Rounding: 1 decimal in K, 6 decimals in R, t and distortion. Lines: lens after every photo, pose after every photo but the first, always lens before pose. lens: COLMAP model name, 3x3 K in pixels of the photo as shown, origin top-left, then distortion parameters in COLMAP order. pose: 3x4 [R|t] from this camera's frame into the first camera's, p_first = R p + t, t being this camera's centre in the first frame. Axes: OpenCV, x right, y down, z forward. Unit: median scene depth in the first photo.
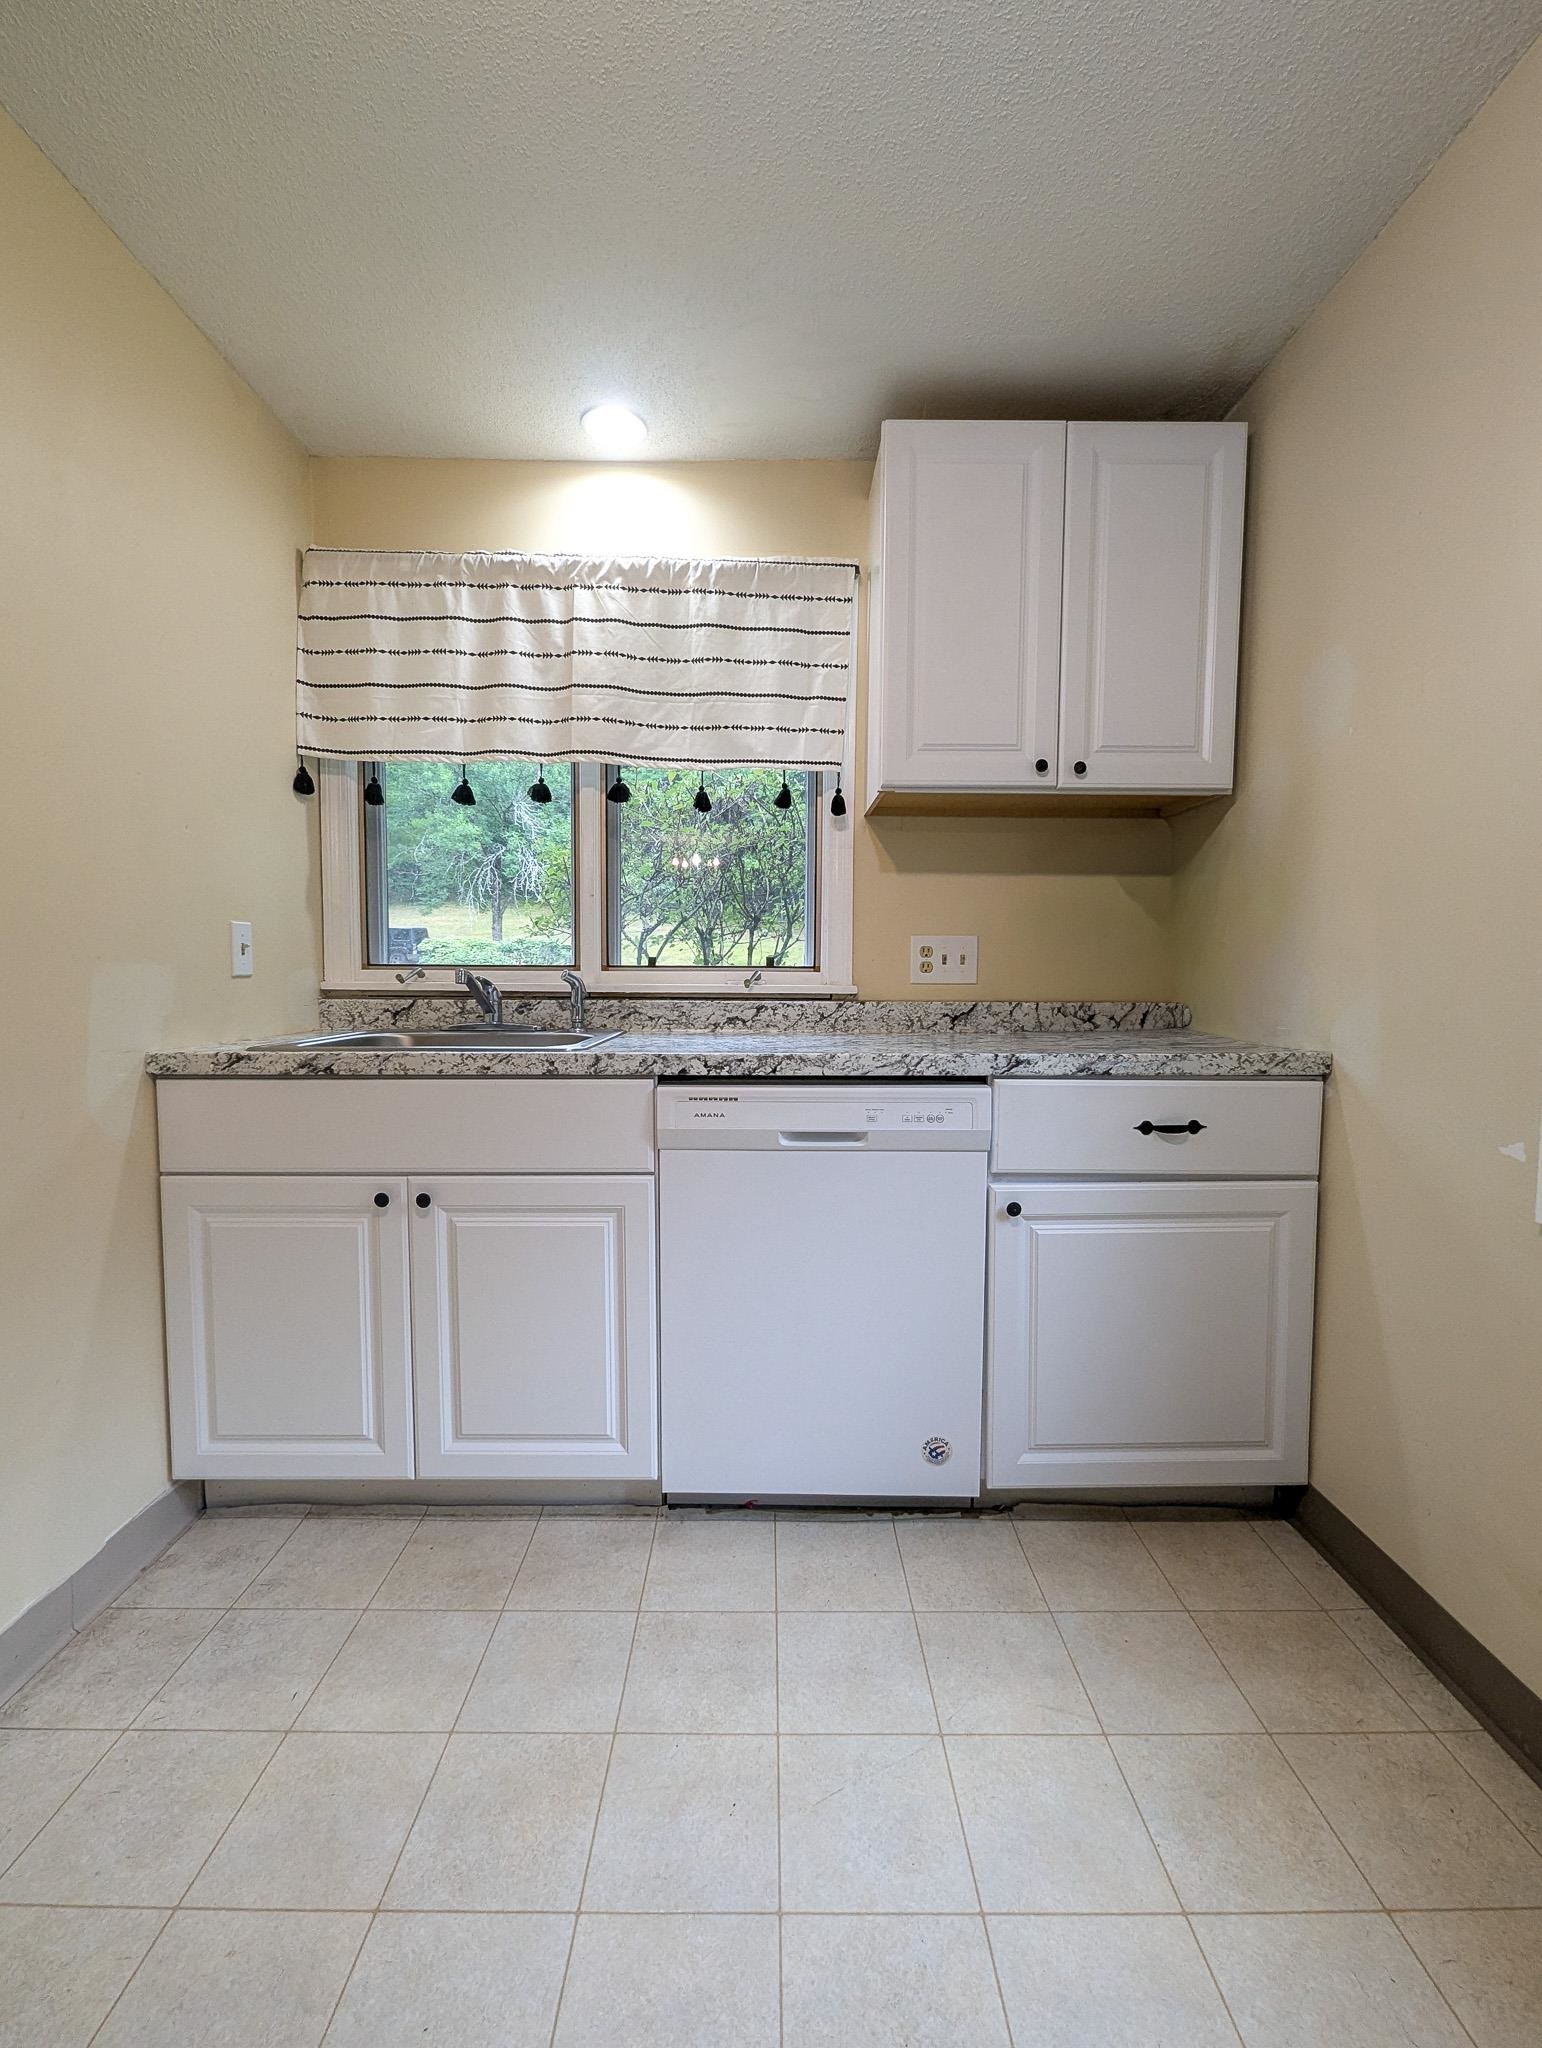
lens RADIAL K [[844.2, 0, 771.0], [0, 844.2, 1024.0], [0, 0, 1]] dist [-0.001945, 0.000176]
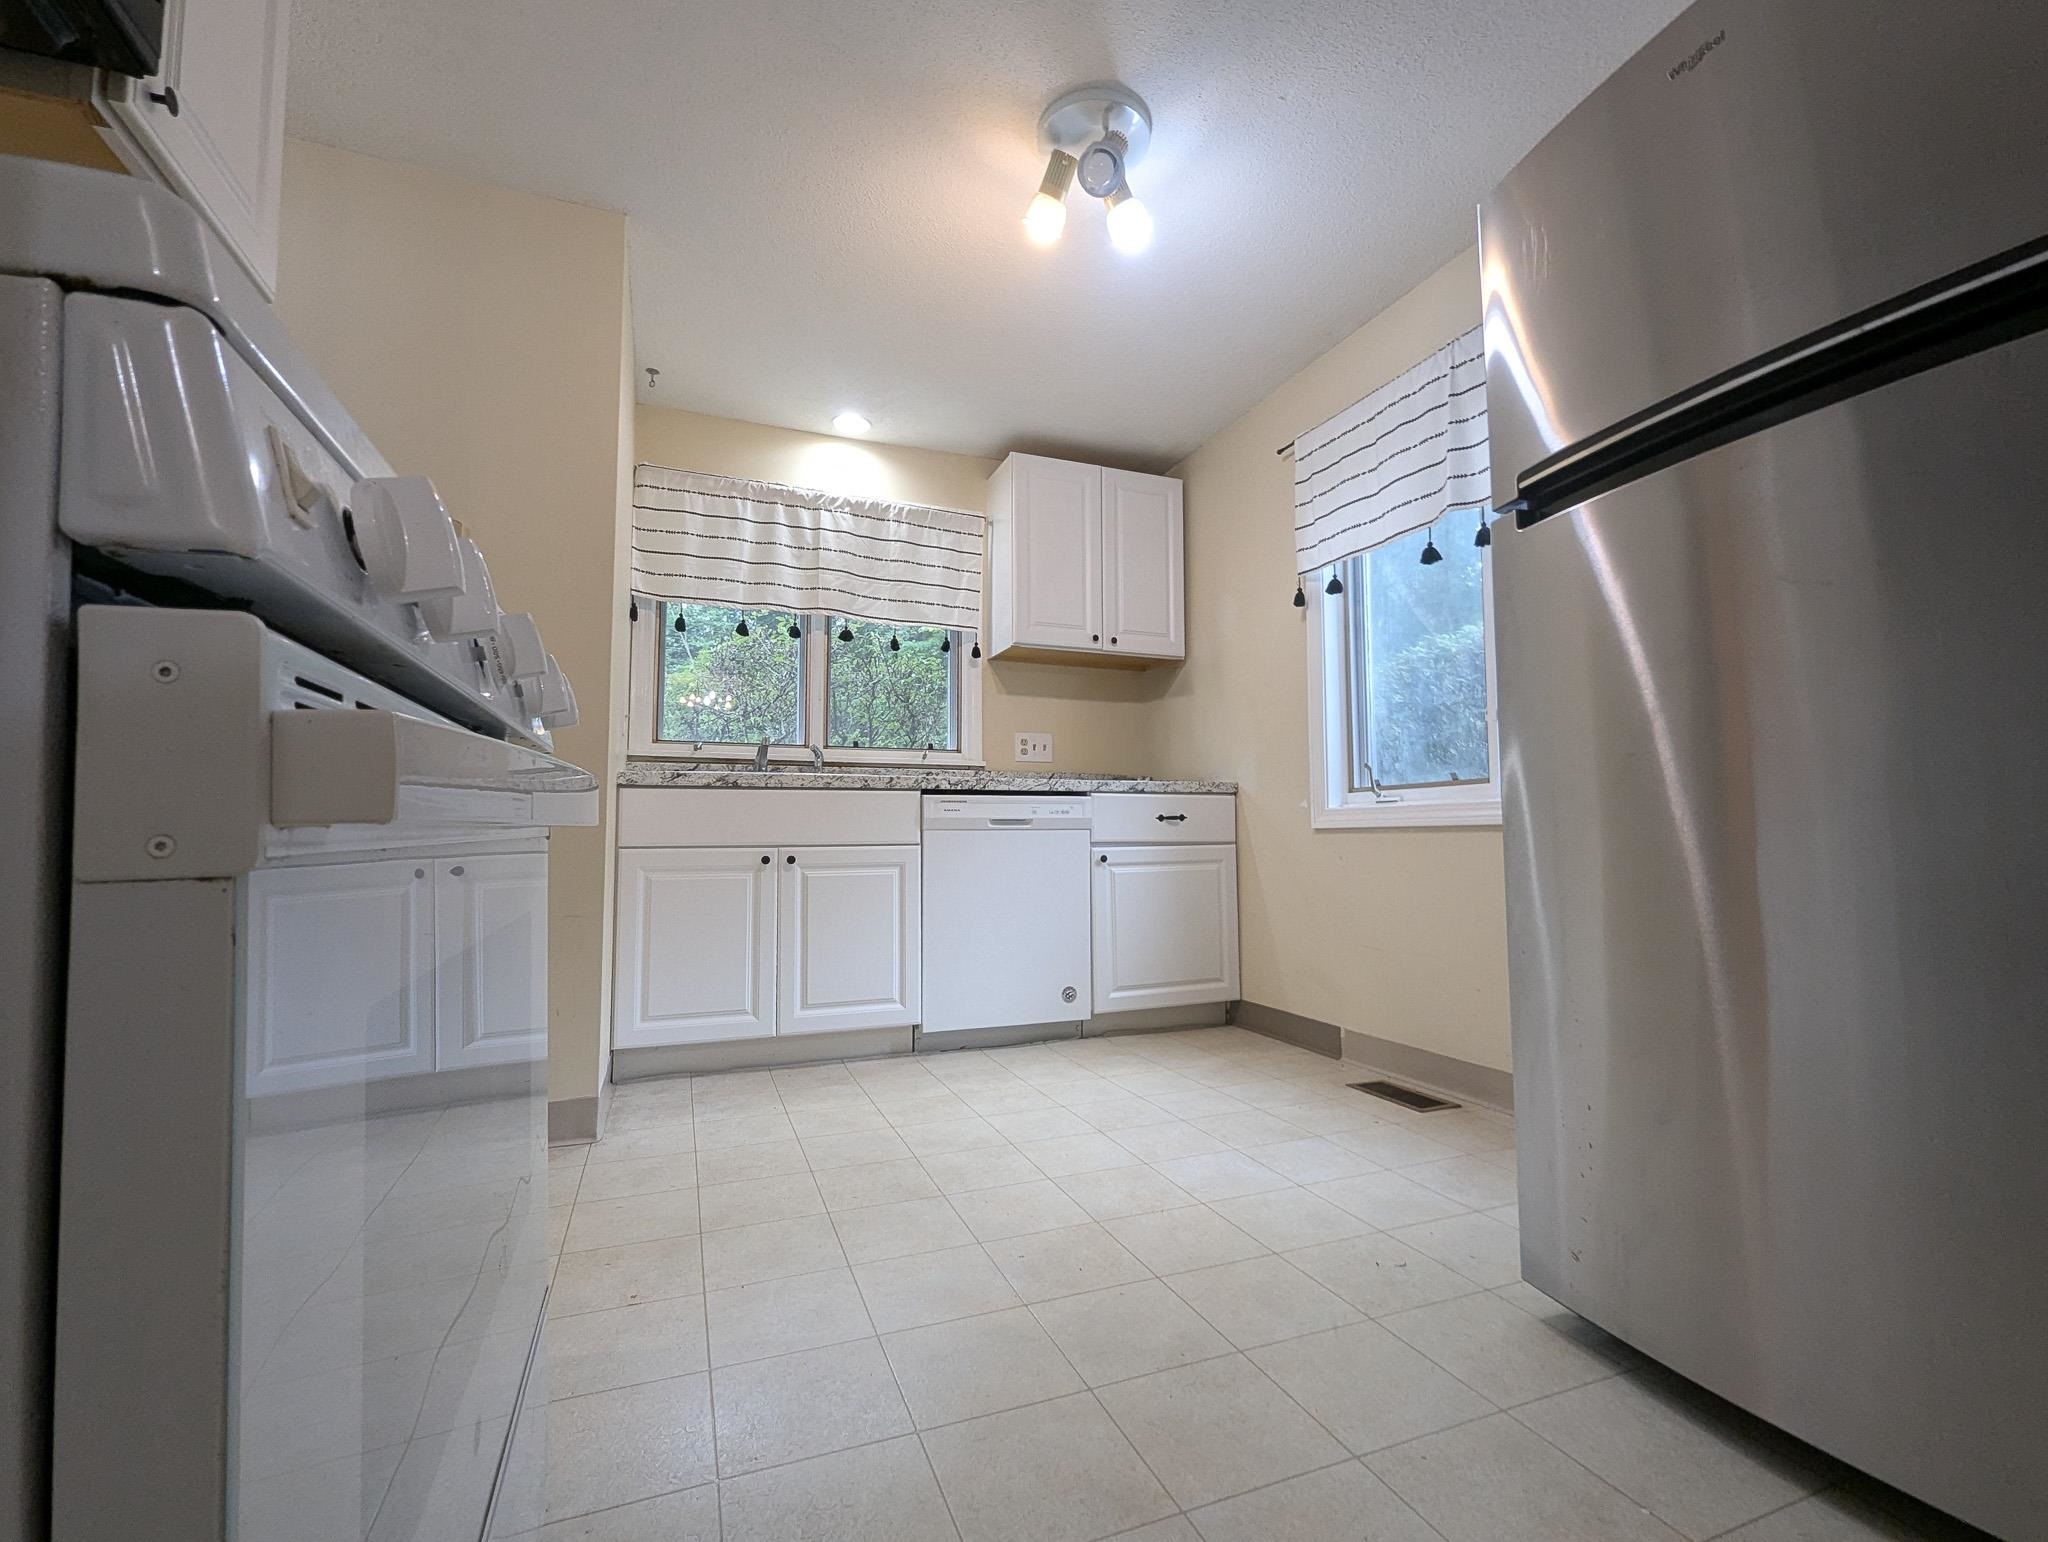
lens RADIAL K [[911.2, 0, 1024.0], [0, 911.2, 771.0], [0, 0, 1]] dist [0.001592, -0.000015]
pose [[0.933248, 0.019182, 0.358720, -0.500203], [0.030365, 0.990788, -0.131977, 0.226201], [-0.357947, 0.134060, 0.924068, -0.704650]]
